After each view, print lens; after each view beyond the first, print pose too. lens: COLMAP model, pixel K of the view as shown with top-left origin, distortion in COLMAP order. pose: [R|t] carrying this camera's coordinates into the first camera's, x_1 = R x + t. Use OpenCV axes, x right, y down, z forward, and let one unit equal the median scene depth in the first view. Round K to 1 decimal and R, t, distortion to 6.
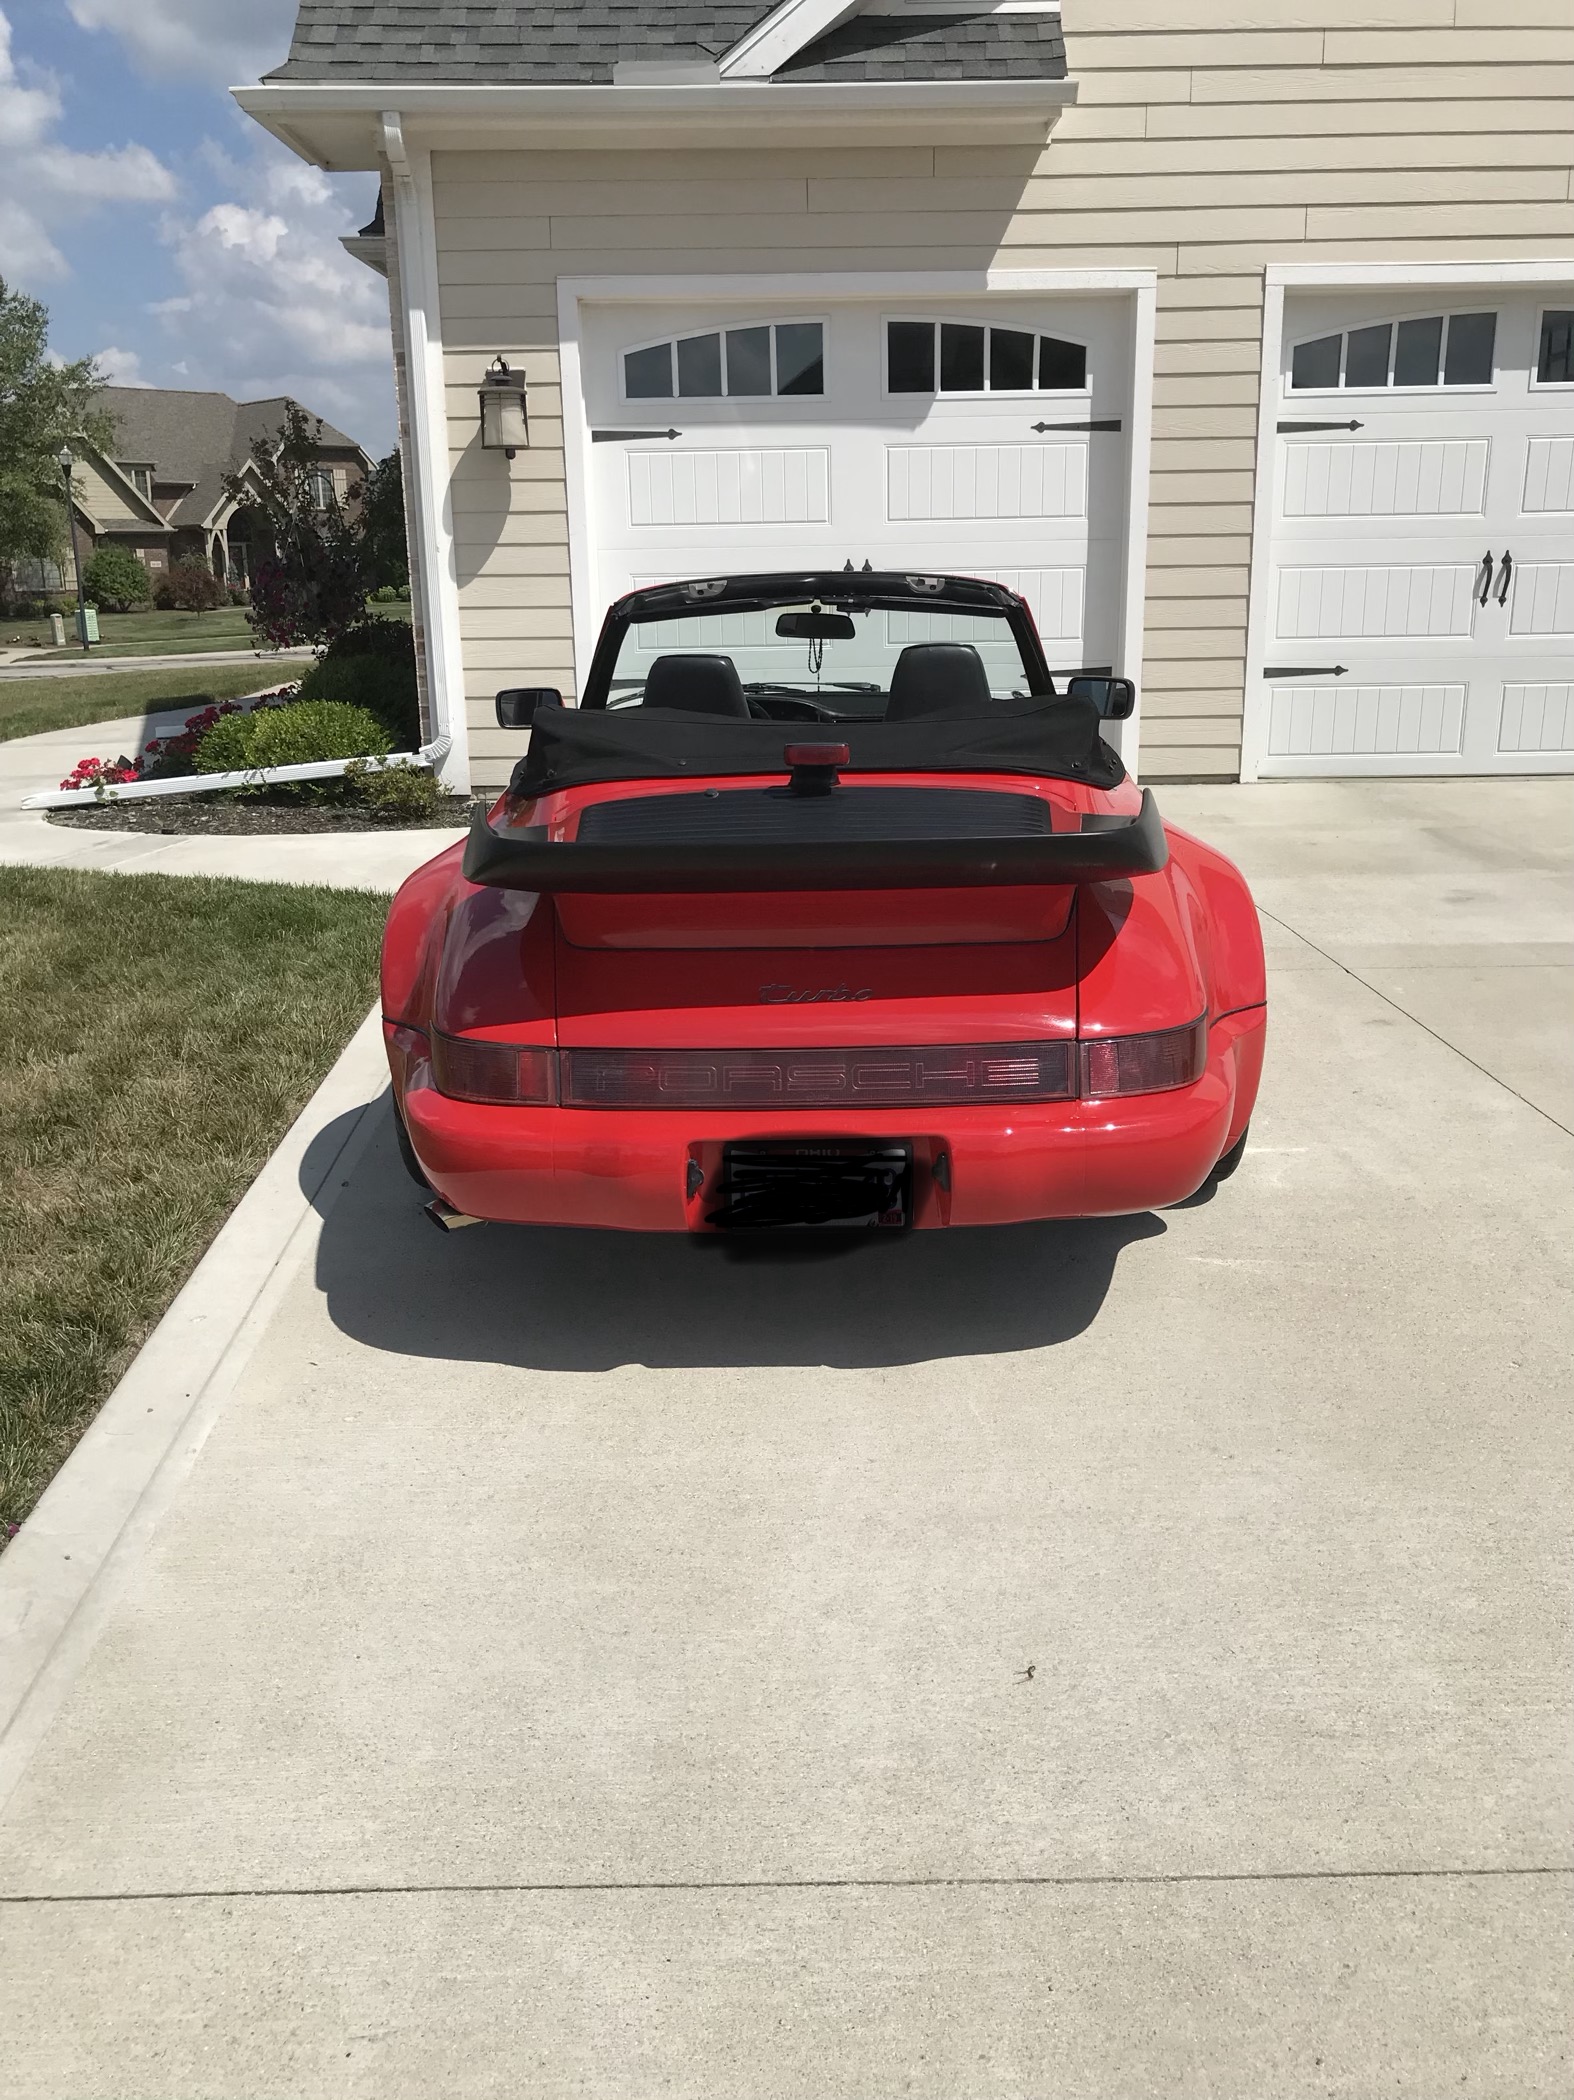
lens RADIAL K [[1721.7, 0, 783.4], [0, 1721.7, 1004.7], [0, 0, 1]] dist [-0.013295, 0.050452]
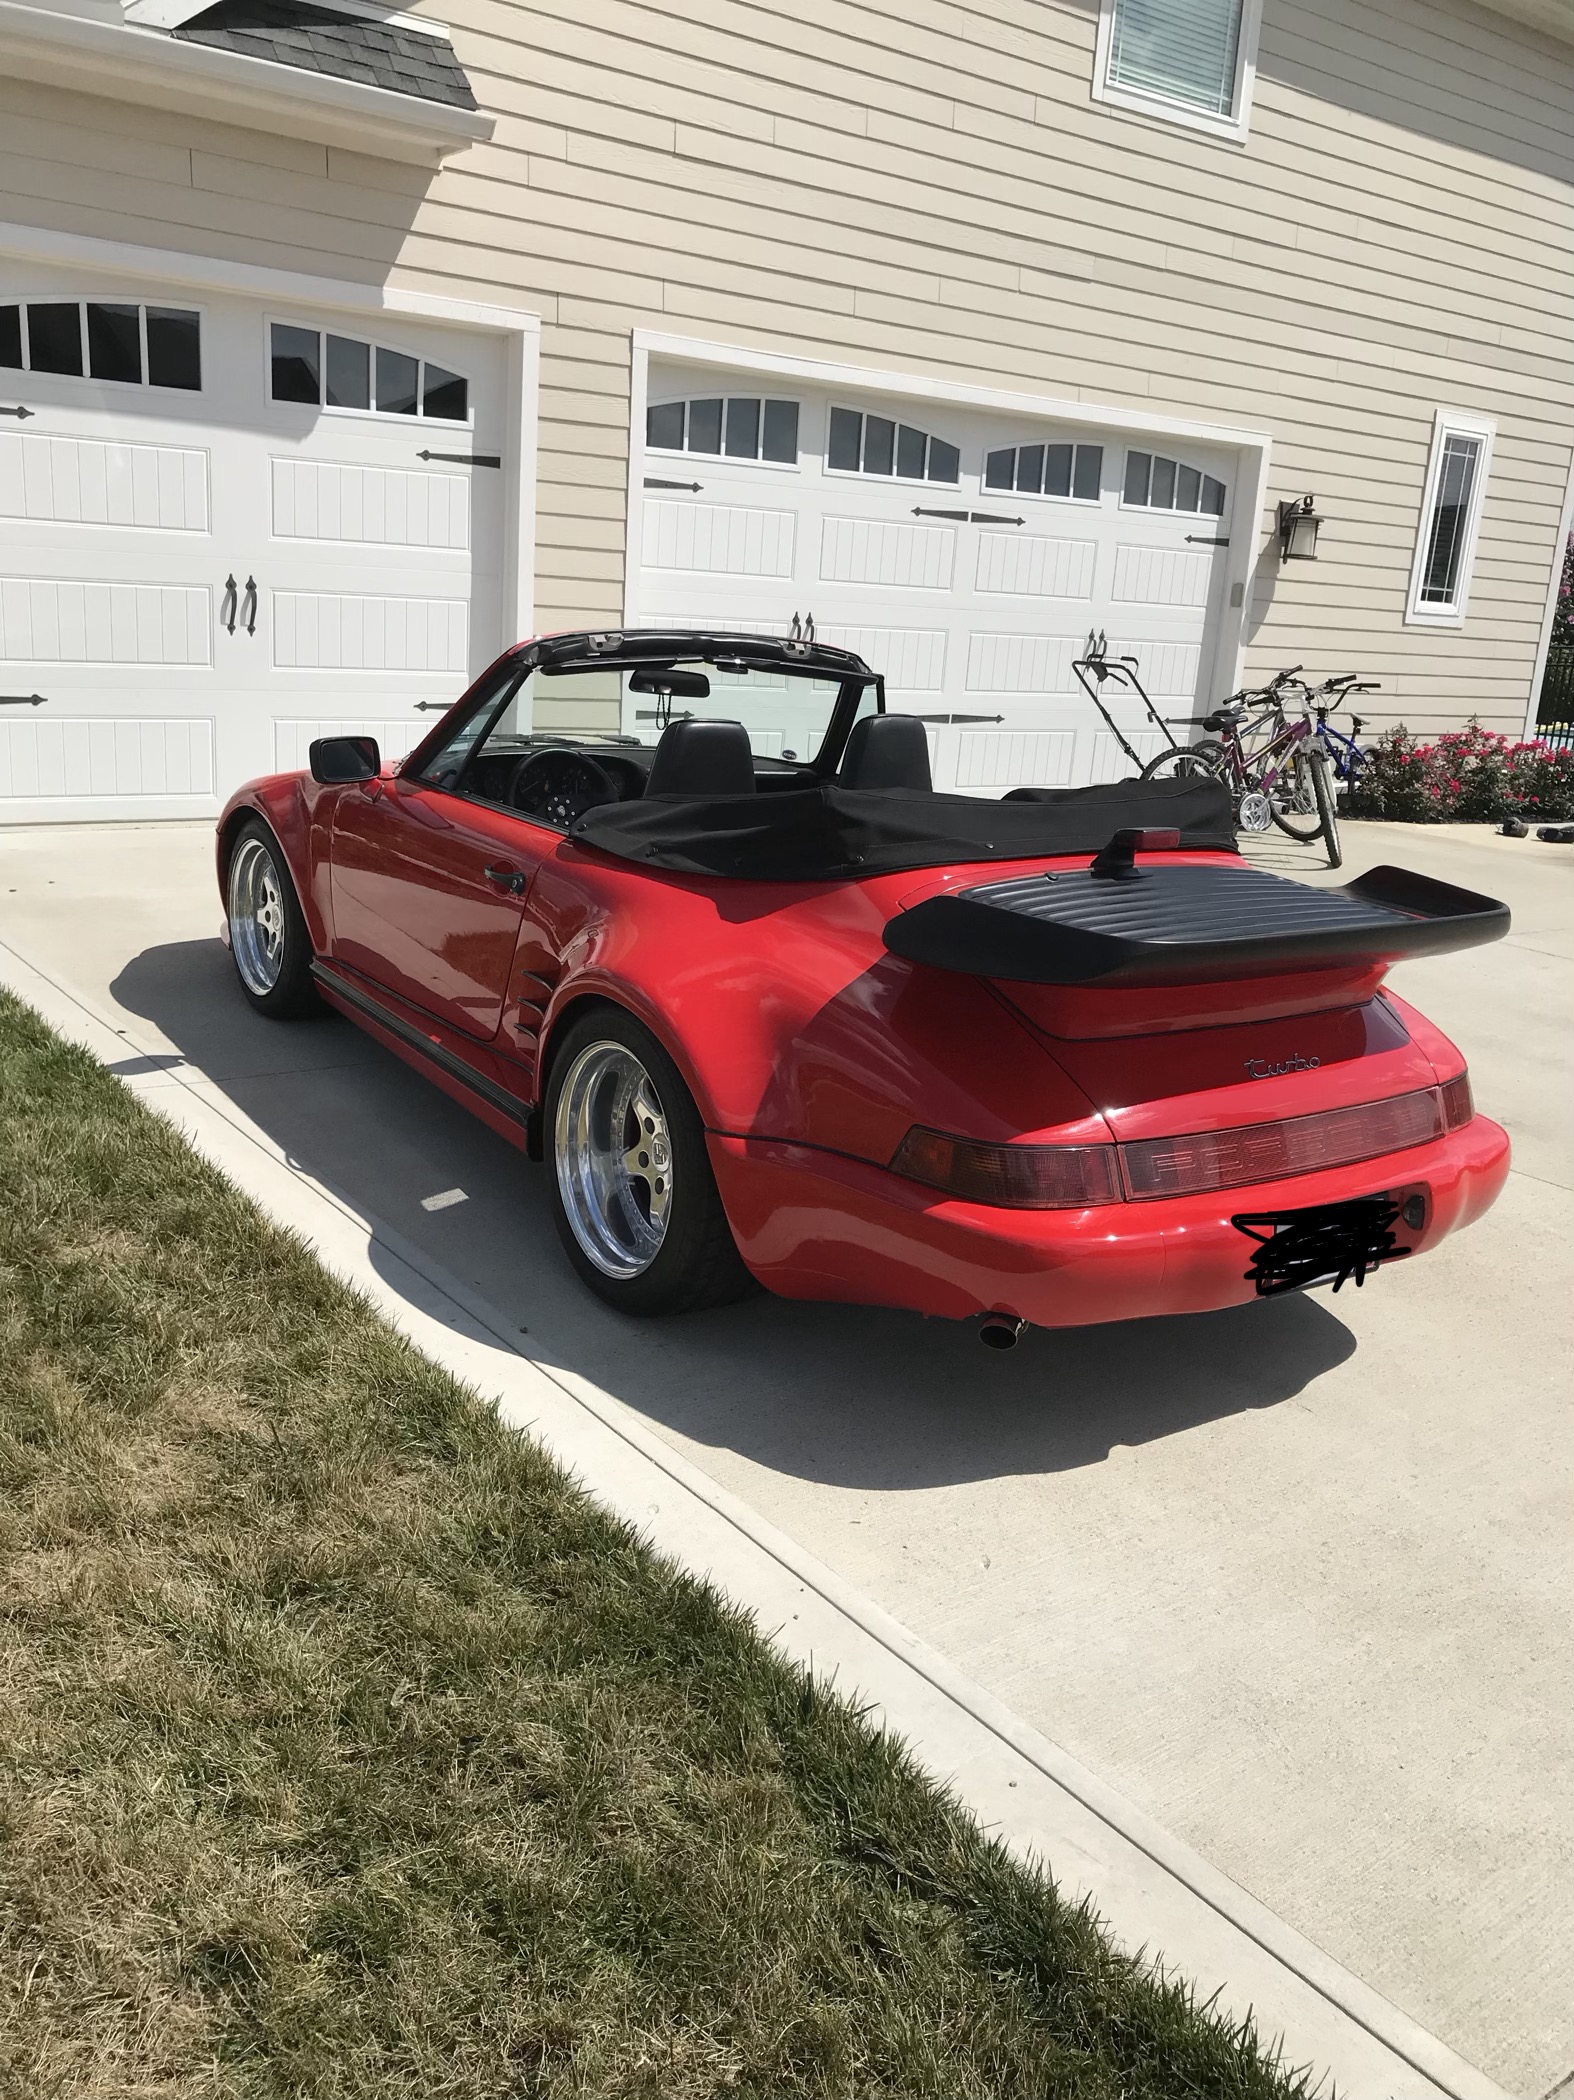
lens RADIAL K [[1731.8, 0, 786.0], [0, 1731.8, 1010.4], [0, 0, 1]] dist [-0.028335, 0.050069]
pose [[0.810658, -0.068818, 0.581461, -0.283302], [0.069878, 0.997342, 0.020616, -0.028537], [-0.581335, 0.023919, 0.813313, 0.095707]]
